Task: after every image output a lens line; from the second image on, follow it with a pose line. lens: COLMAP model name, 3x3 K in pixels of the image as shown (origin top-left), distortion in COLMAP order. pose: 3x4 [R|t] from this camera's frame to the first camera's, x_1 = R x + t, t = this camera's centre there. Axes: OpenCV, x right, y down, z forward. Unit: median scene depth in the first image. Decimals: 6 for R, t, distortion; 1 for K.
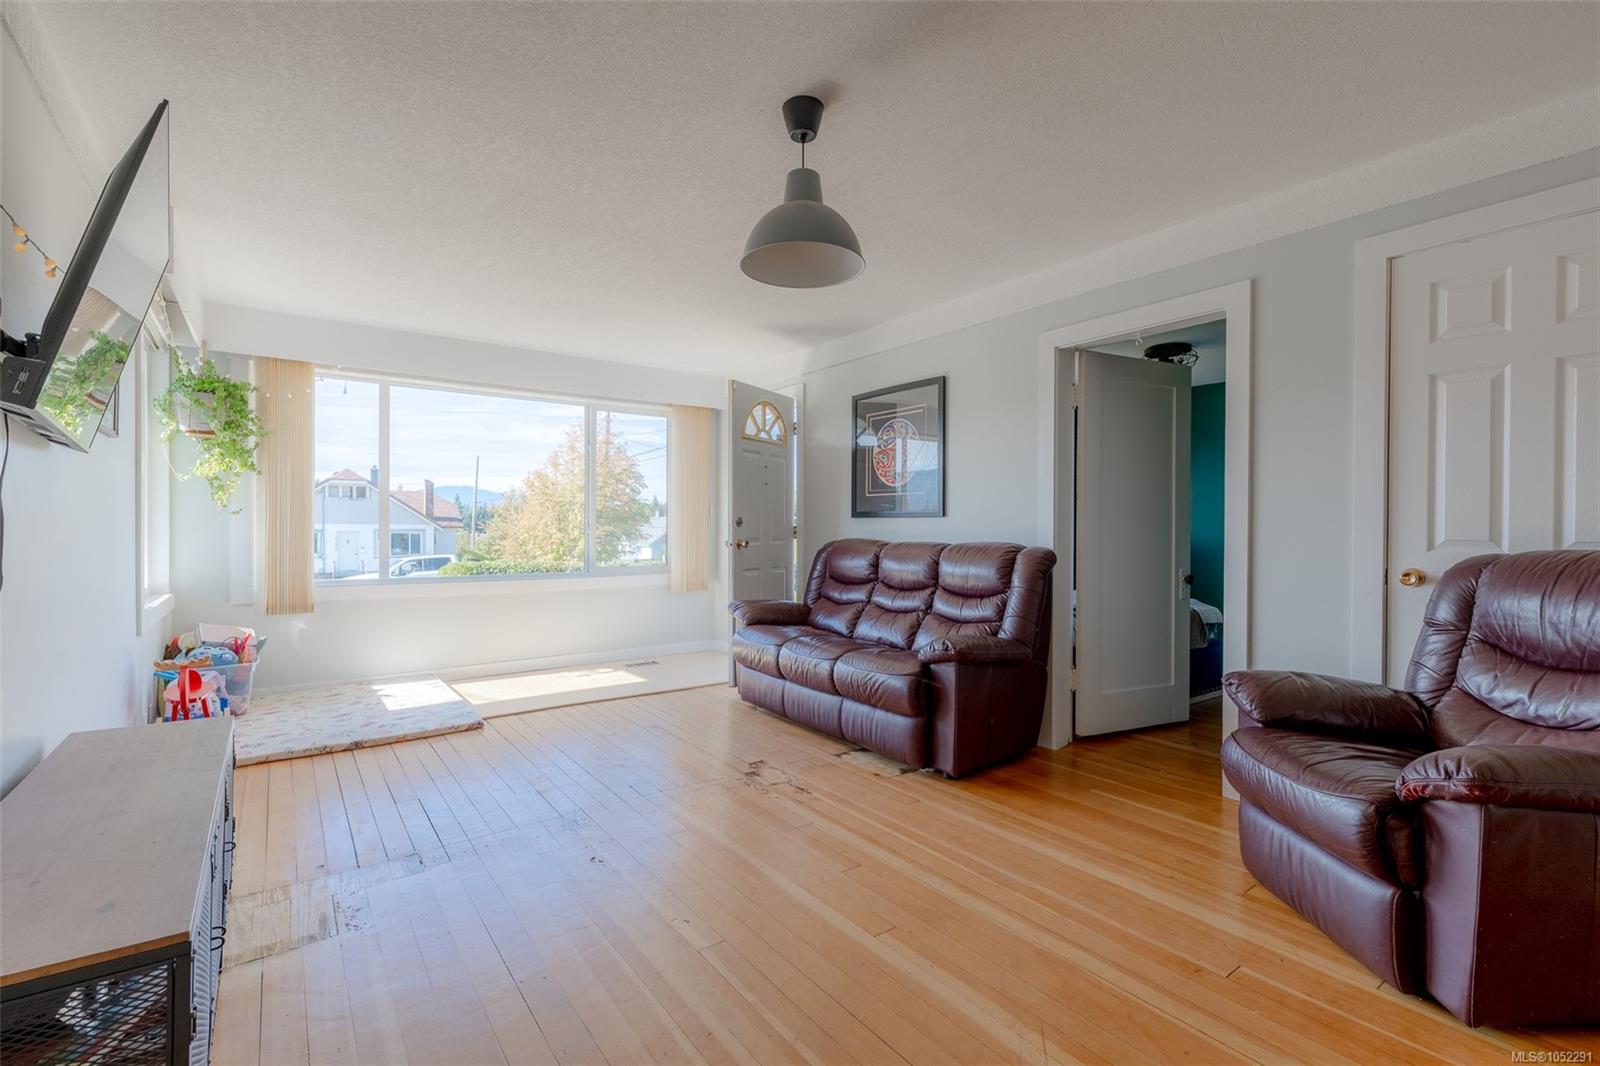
lens RADIAL K [[709.5, 0, 807.4], [0, 709.5, 533.0], [0, 0, 1]] dist [-0.000717, -0.000031]
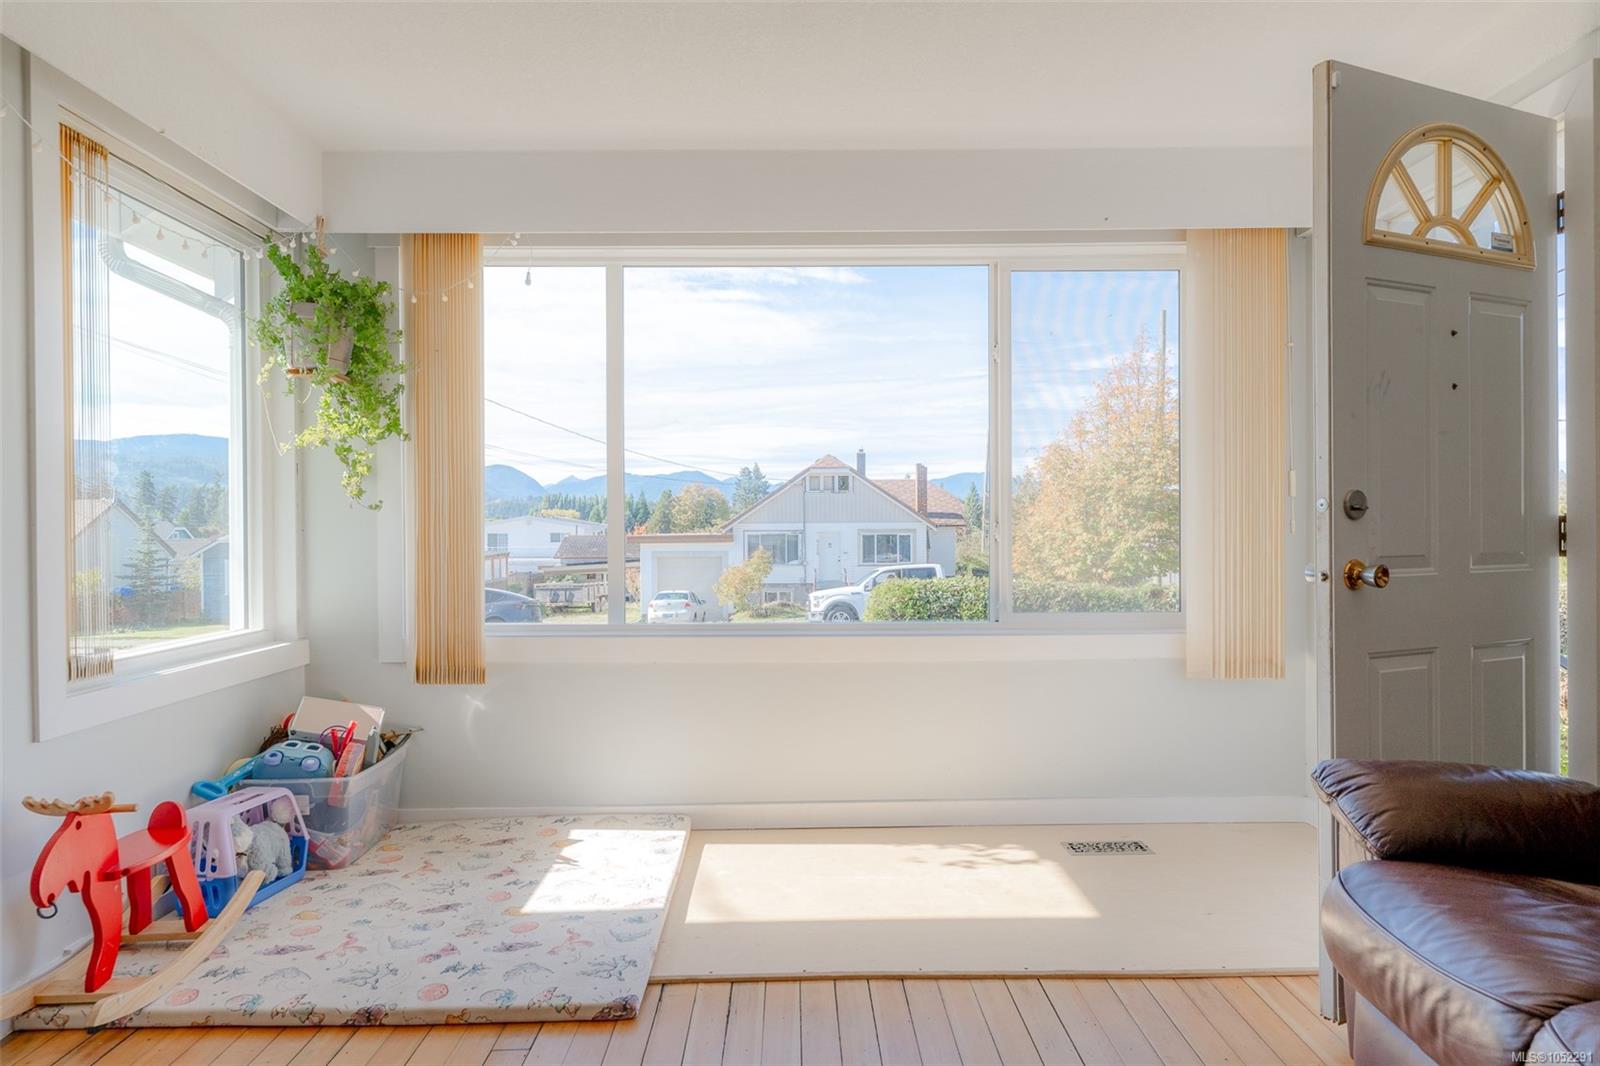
lens RADIAL K [[1002.7, 0, 797.5], [0, 1002.7, 533.2], [0, 0, 1]] dist [-0.000968, 0.001411]
pose [[0.804864, -0.004800, -0.593440, -0.033148], [0.005144, 0.999986, -0.001111, -0.004177], [0.593437, -0.002159, 0.804878, 0.534740]]
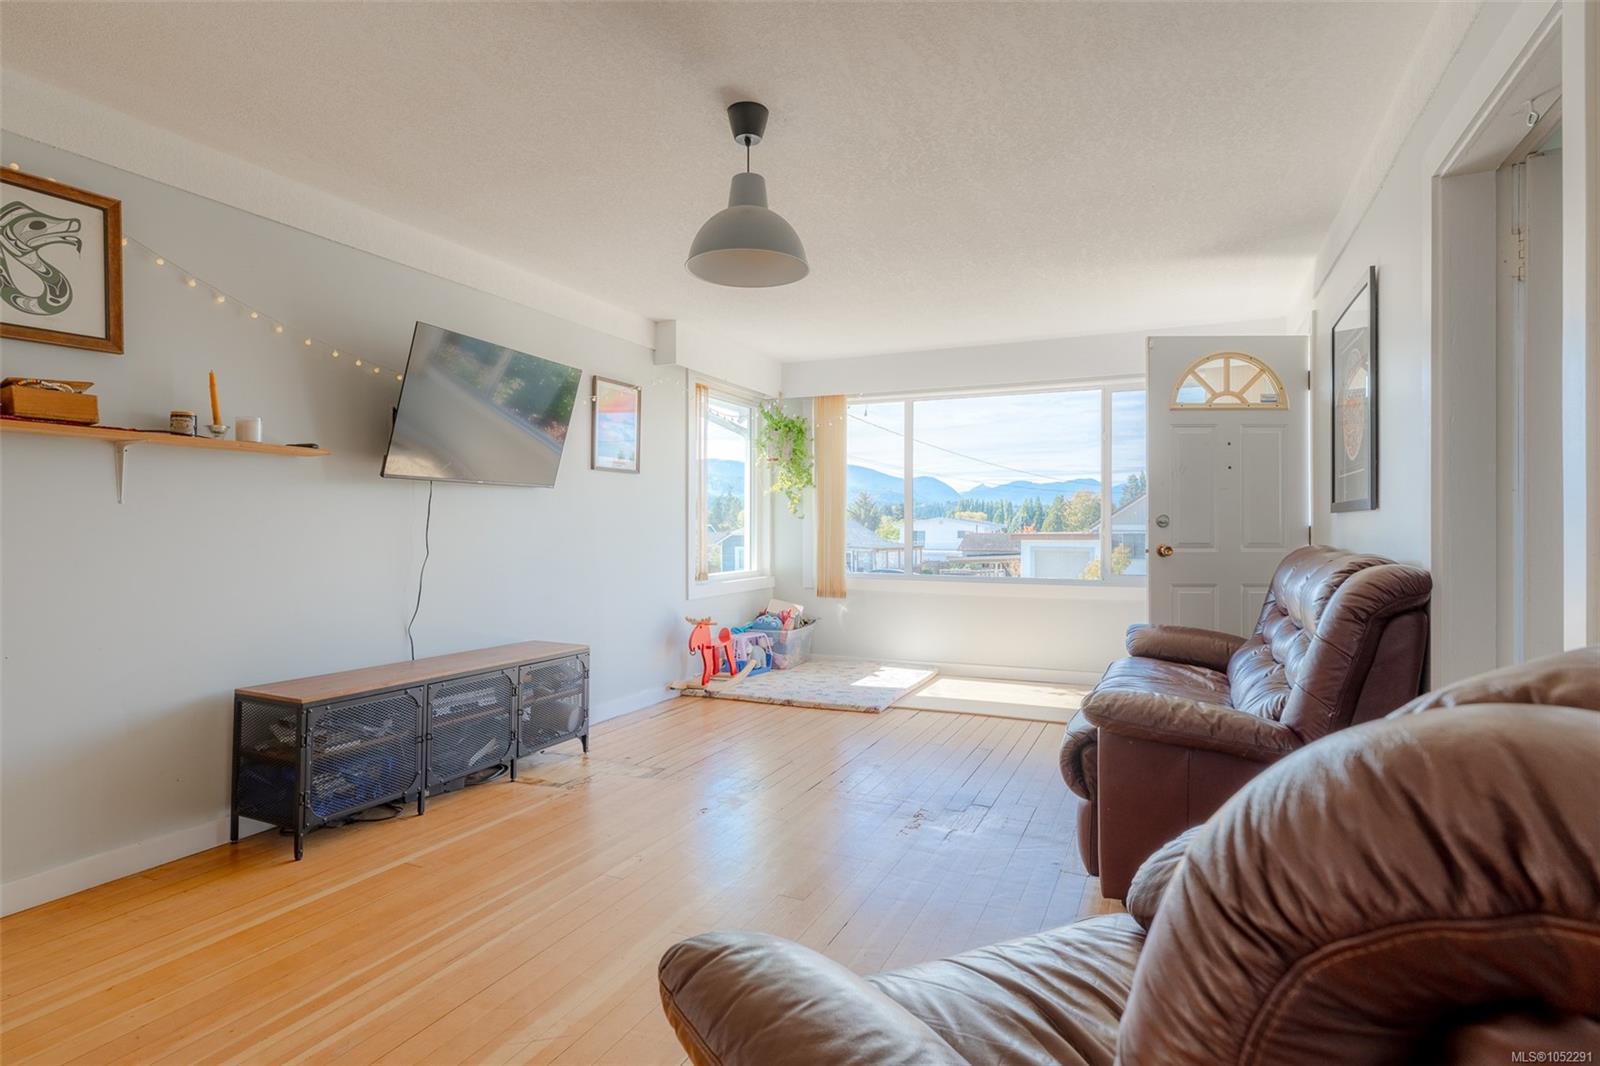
lens RADIAL K [[826.5, 0, 805.8], [0, 826.5, 525.0], [0, 0, 1]] dist [-0.007298, -0.000439]
pose [[0.482290, -0.004639, -0.875999, 0.540044], [-0.005826, 0.999947, -0.008503, -0.001935], [0.875992, 0.009204, 0.482237, 0.262705]]
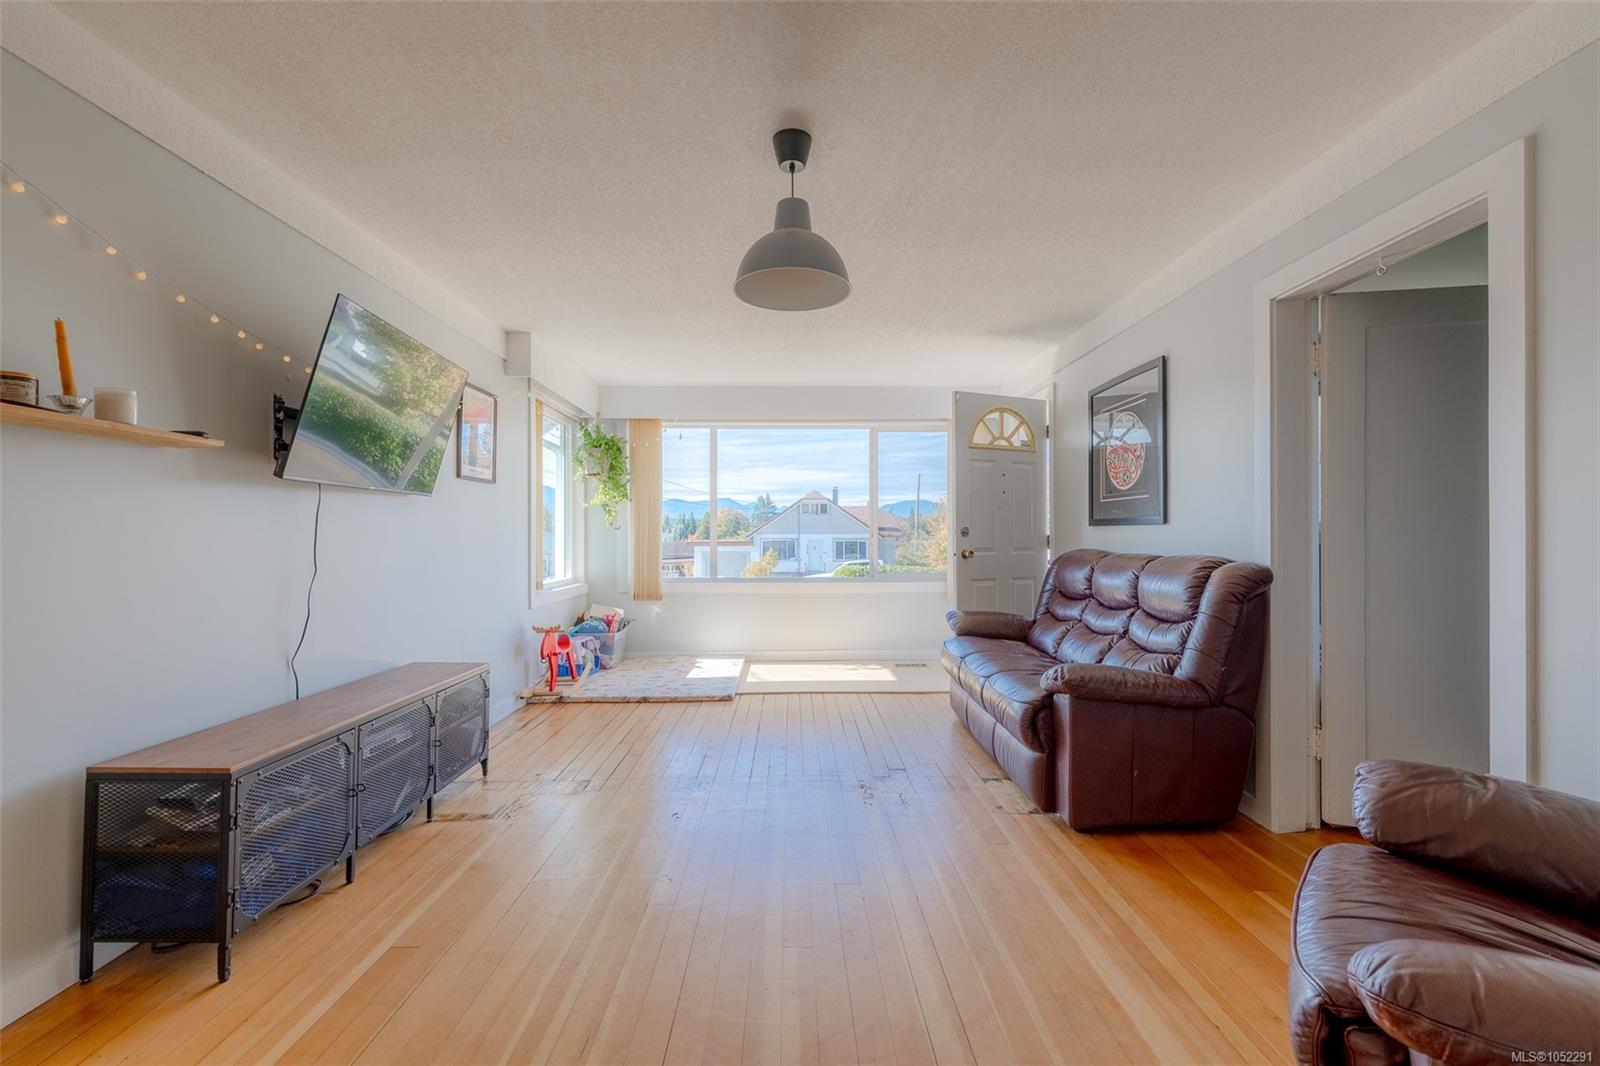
lens RADIAL K [[674.5, 0, 805.1], [0, 674.5, 533.9], [0, 0, 1]] dist [-0.001998, -0.001173]
pose [[0.813428, -0.006507, -0.581629, 0.299802], [0.000384, 0.999943, -0.010649, -0.002908], [0.581665, 0.008439, 0.813385, 0.104935]]
